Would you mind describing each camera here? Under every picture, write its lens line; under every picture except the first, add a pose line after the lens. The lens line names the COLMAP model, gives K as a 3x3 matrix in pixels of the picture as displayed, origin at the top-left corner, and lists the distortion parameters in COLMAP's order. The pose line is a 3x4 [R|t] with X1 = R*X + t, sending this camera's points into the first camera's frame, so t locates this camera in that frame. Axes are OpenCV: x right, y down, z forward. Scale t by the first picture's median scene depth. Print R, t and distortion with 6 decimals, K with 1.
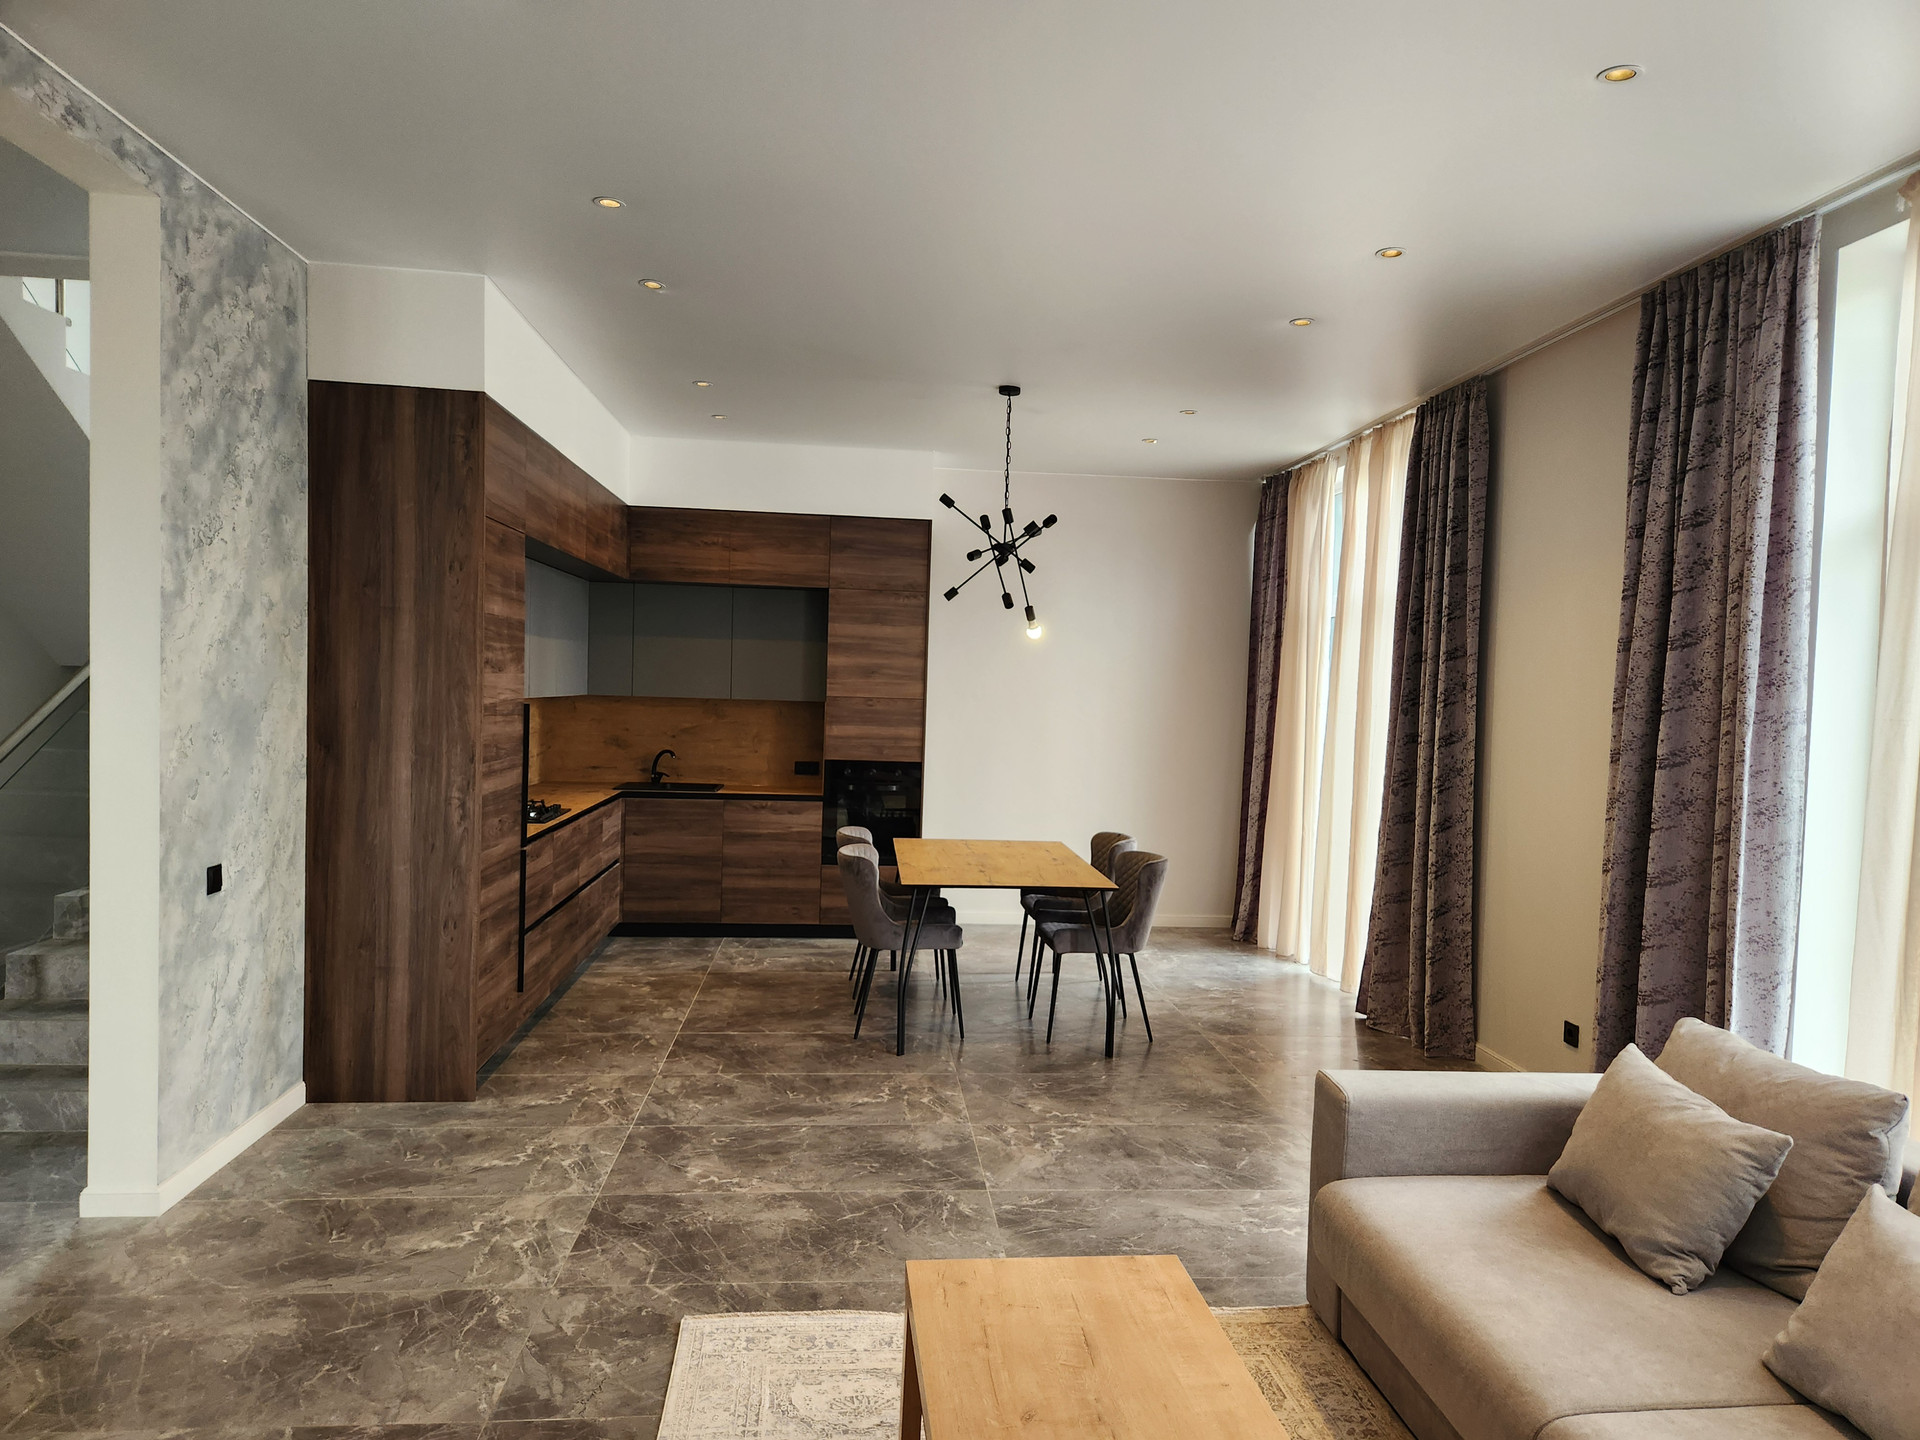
lens RADIAL K [[1258.0, 0, 962.6], [0, 1258.0, 736.4], [0, 0, 1]] dist [0.073188, -0.054596]
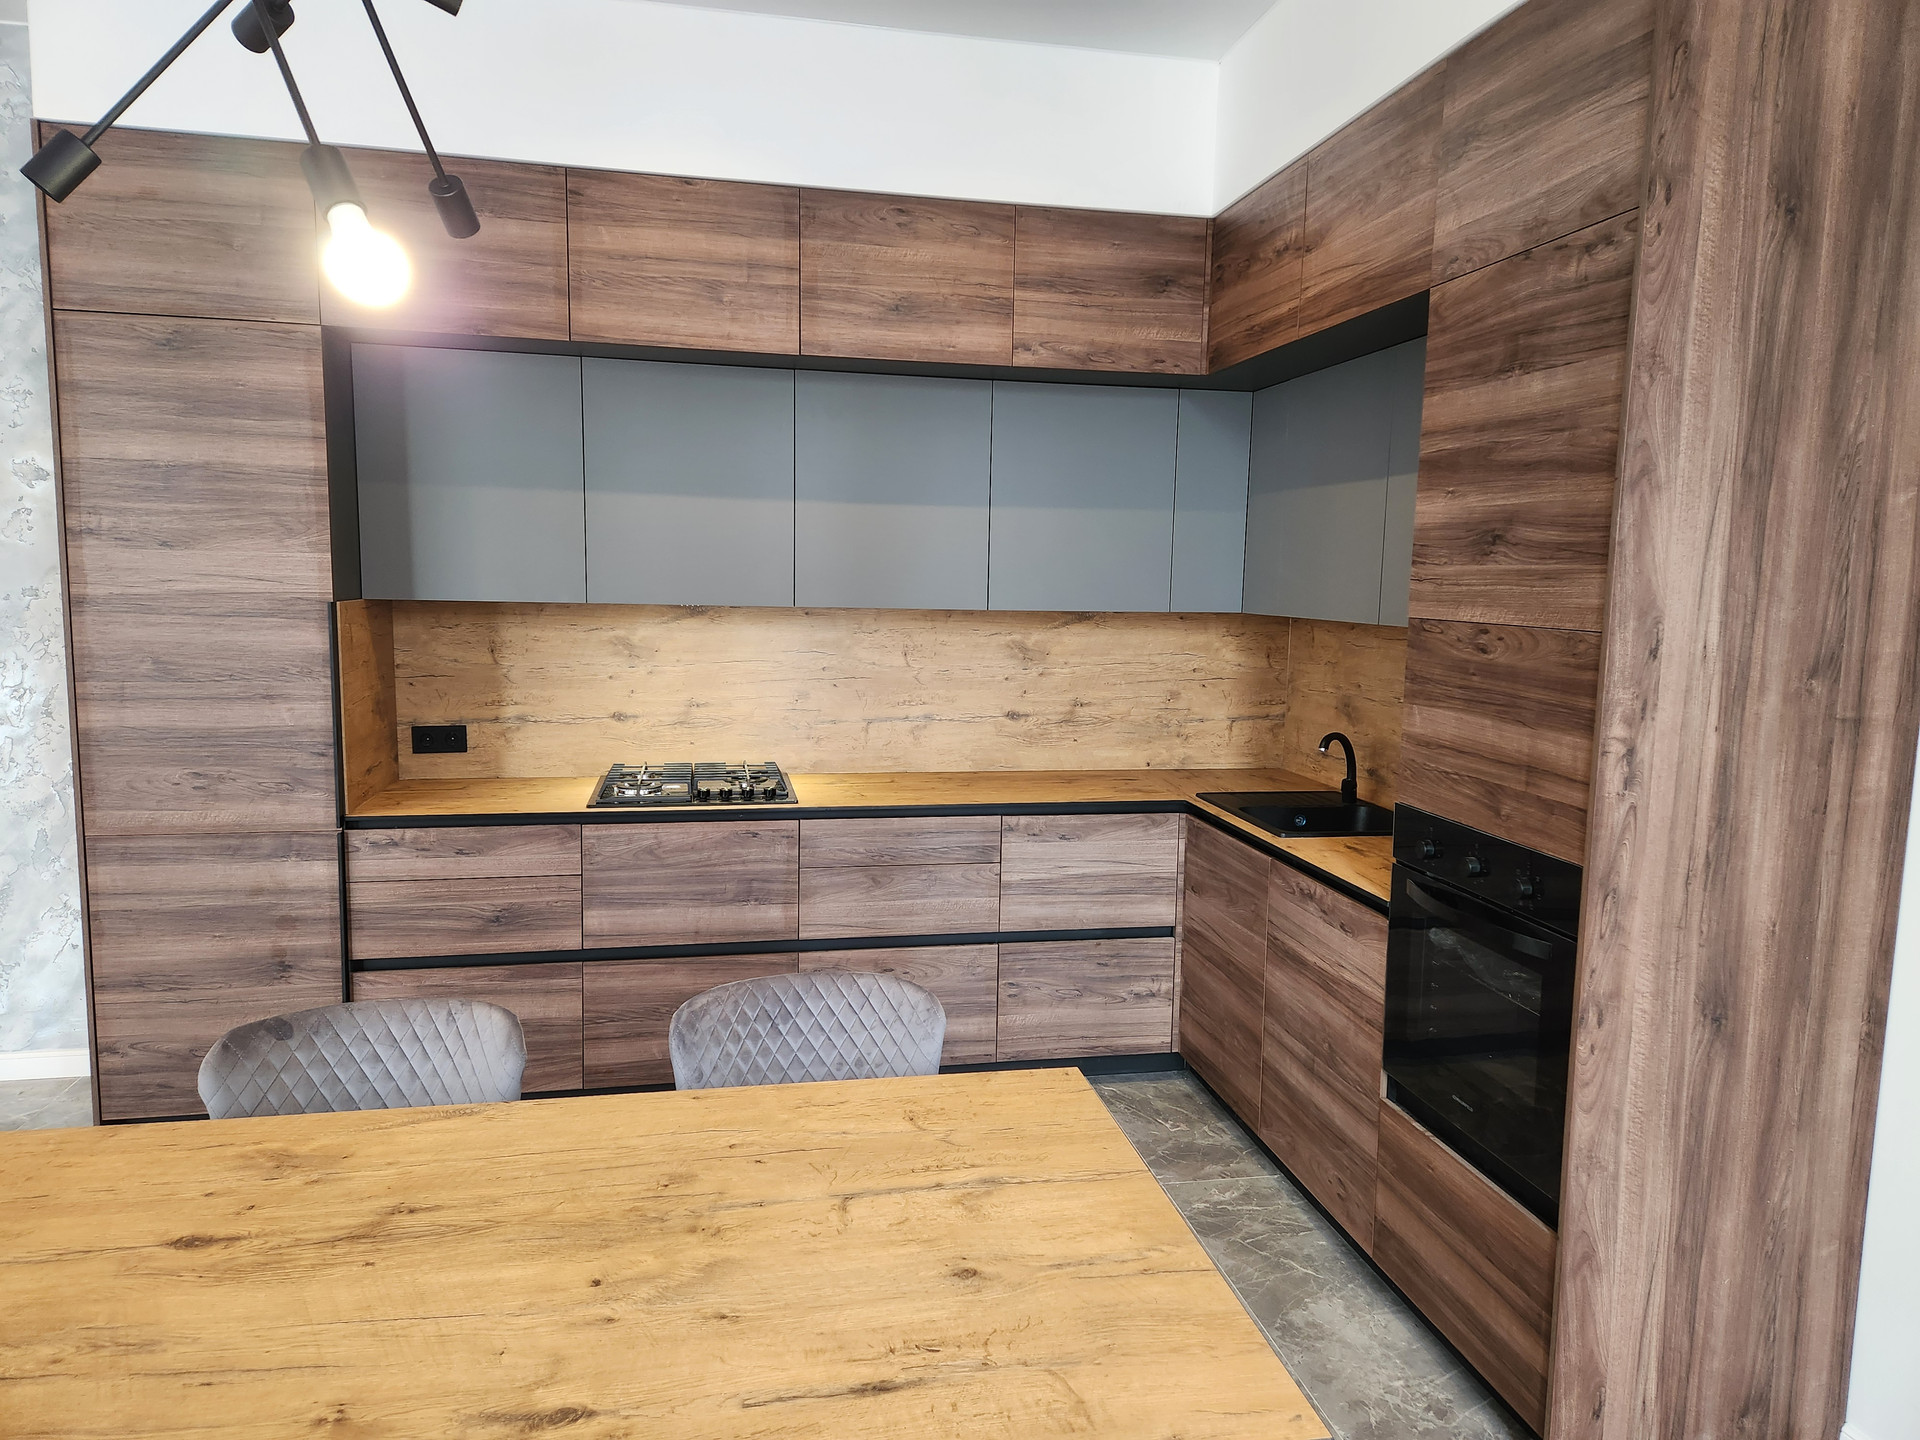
lens RADIAL K [[1265.4, 0, 979.7], [0, 1265.4, 721.3], [0, 0, 1]] dist [0.068549, -0.049331]
pose [[0.115991, 0.089331, -0.989225, 0.290508], [-0.057482, 0.994882, 0.083102, -0.034129], [0.991586, 0.047223, 0.120532, 1.108699]]
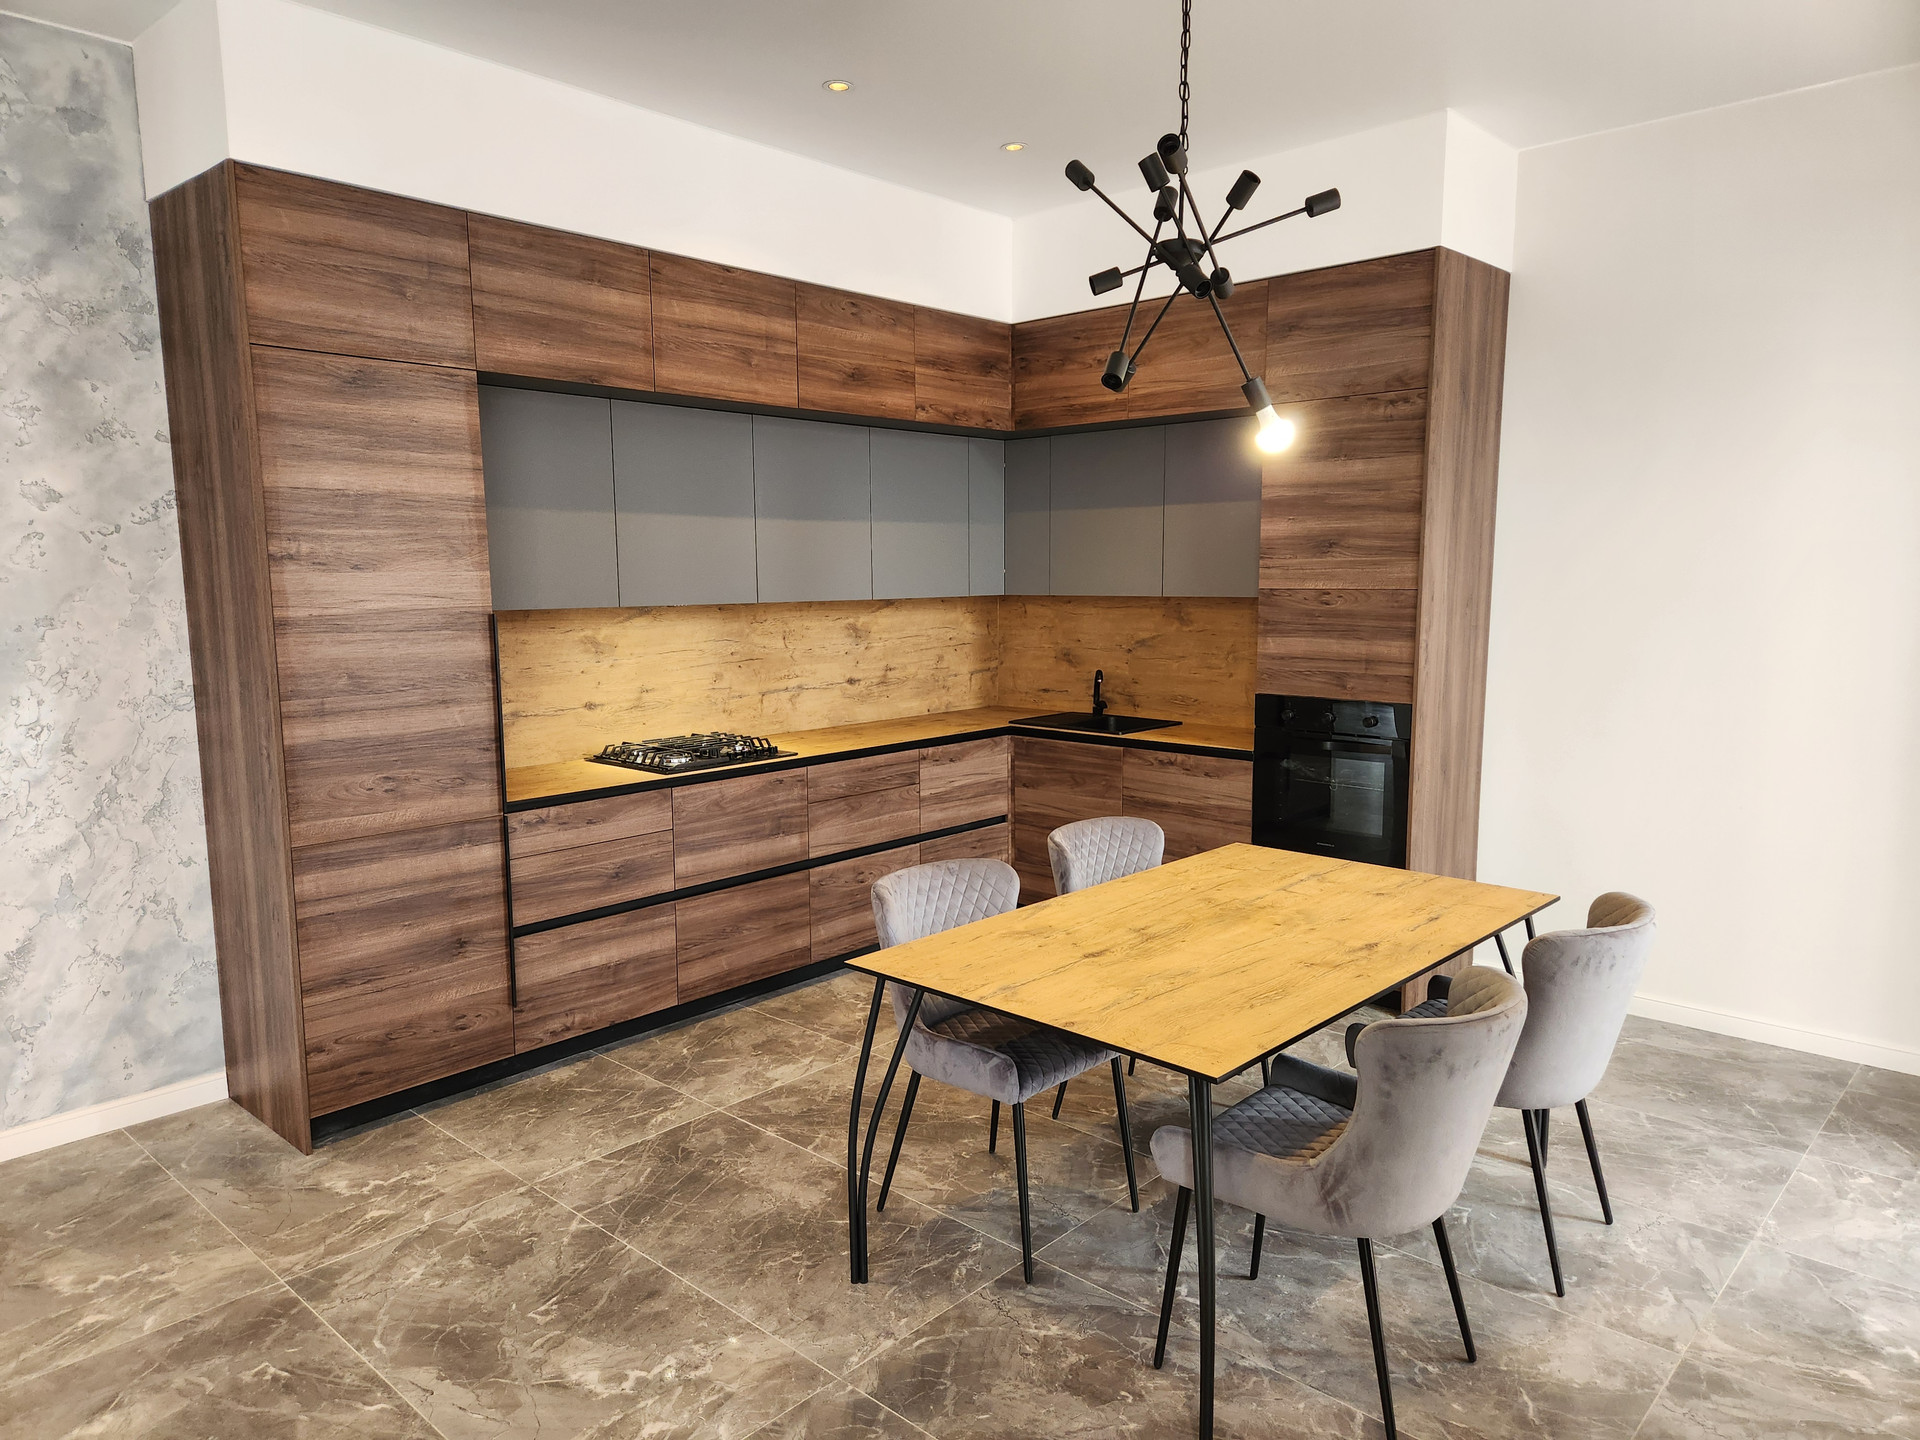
lens RADIAL K [[1258.0, 0, 962.6], [0, 1258.0, 736.4], [0, 0, 1]] dist [0.073188, -0.054596]
pose [[0.672597, 0.063310, -0.737296, 0.325510], [-0.001764, 0.996468, 0.083955, -0.015767], [0.740007, -0.055168, 0.670333, 0.635075]]
